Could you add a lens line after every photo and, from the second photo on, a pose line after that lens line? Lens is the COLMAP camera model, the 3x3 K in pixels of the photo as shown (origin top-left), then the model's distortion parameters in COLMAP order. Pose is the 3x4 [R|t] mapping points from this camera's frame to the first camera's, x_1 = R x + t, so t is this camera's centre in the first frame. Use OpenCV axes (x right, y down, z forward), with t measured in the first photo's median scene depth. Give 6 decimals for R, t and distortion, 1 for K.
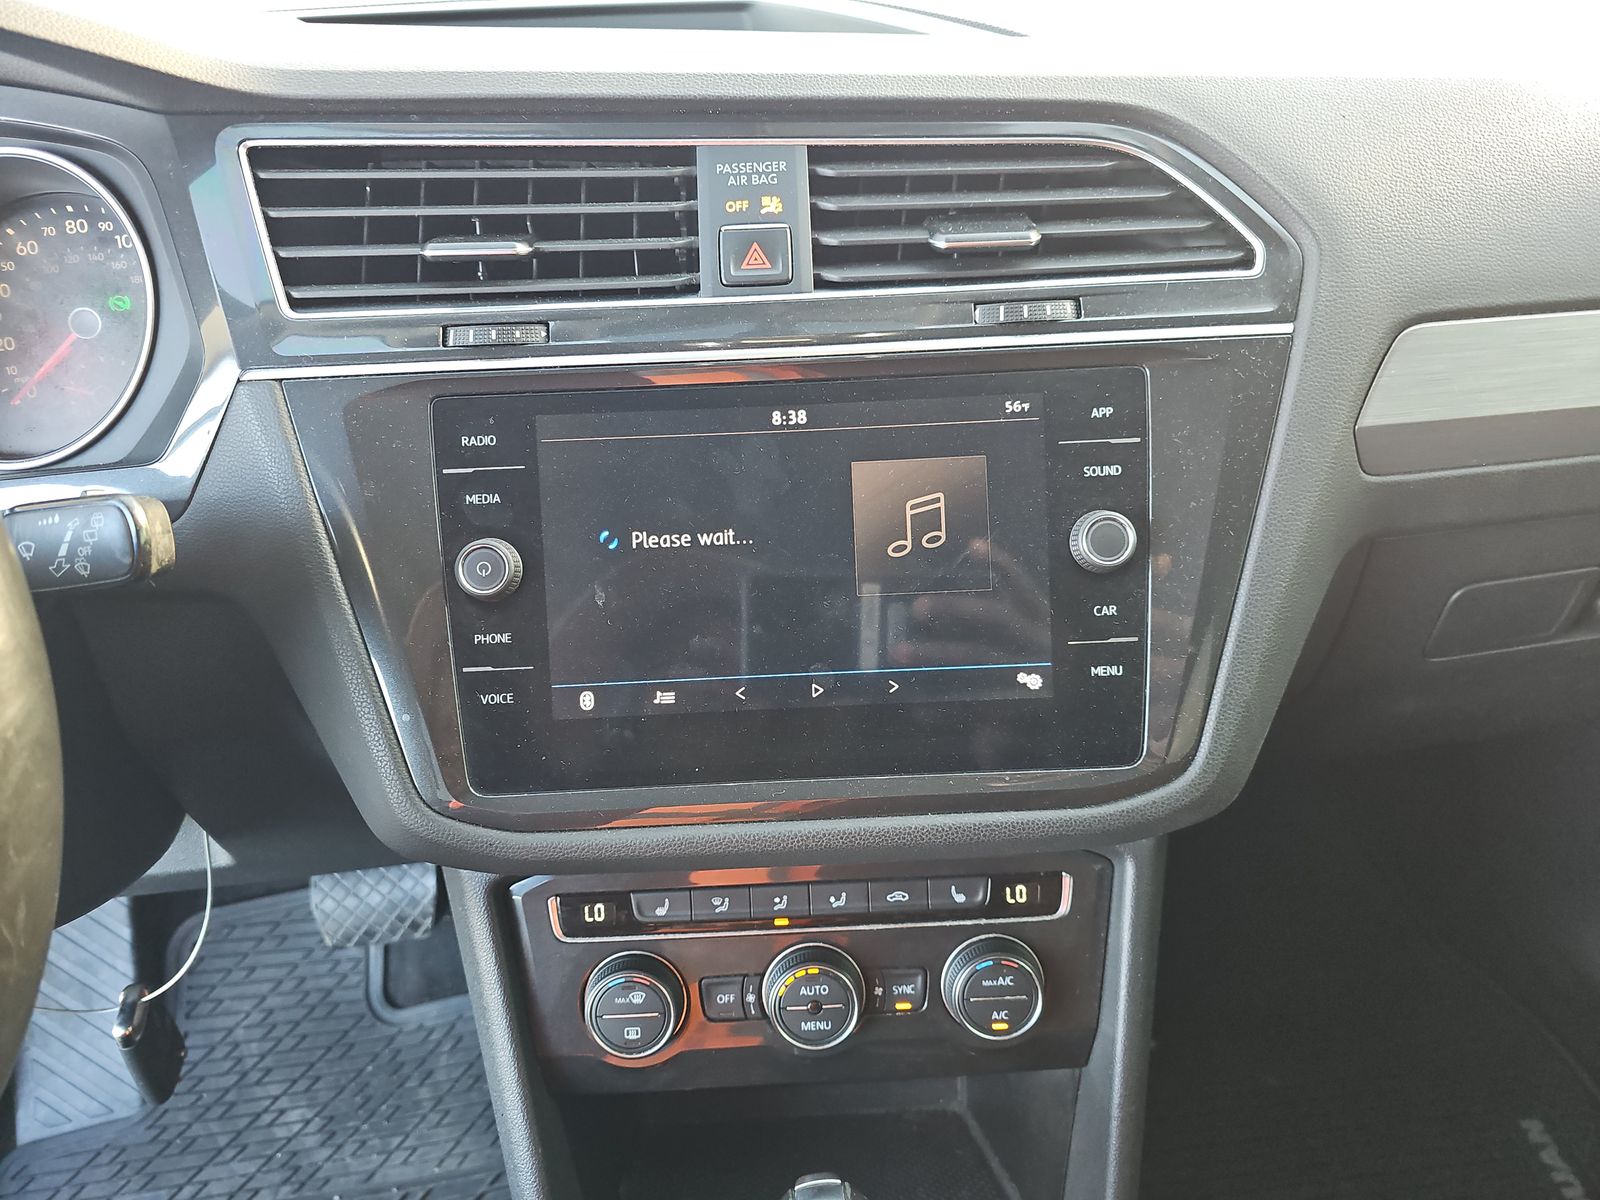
lens RADIAL K [[1053.2, 0, 800.9], [0, 1053.2, 585.0], [0, 0, 1]] dist [0.027269, -0.014937]
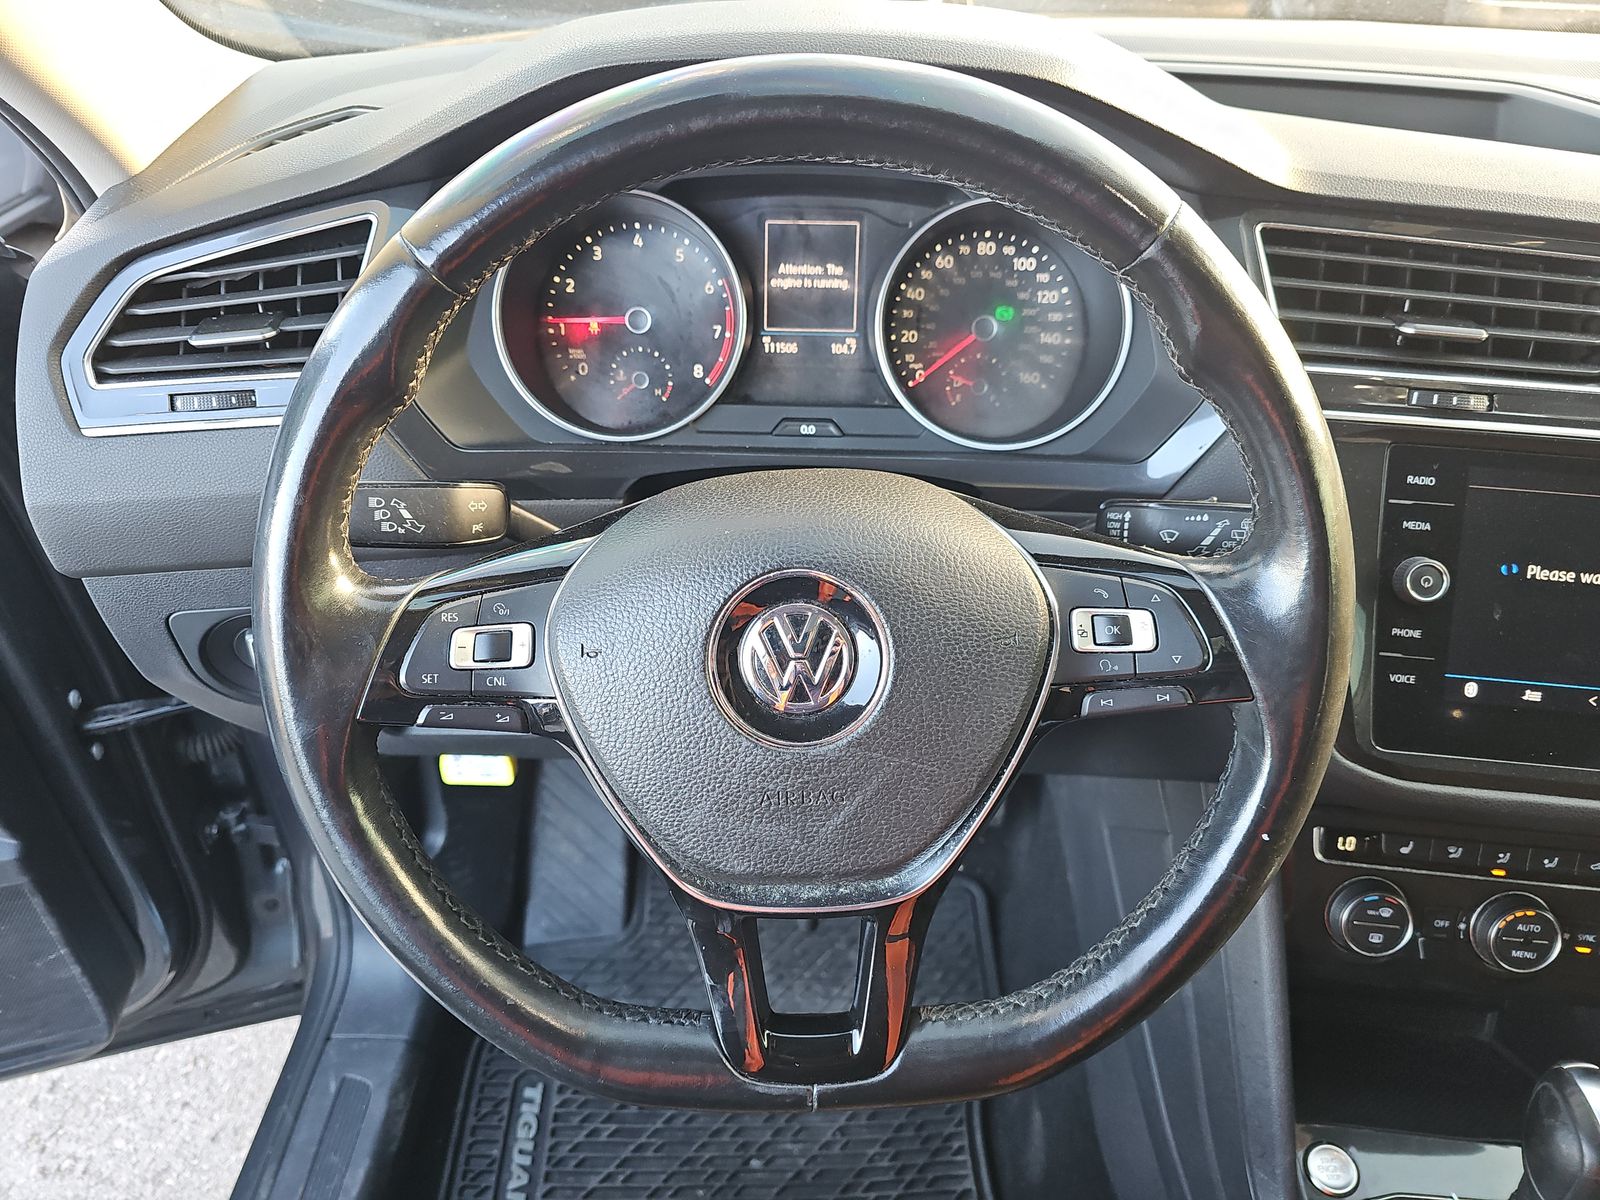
lens RADIAL K [[1053.2, 0, 797.9], [0, 1053.2, 606.9], [0, 0, 1]] dist [0.027269, -0.014937]
pose [[0.990018, 0.130110, -0.054184, -0.840876], [-0.125129, 0.988325, 0.086930, -0.001149], [0.064862, -0.079282, 0.994740, -0.304671]]
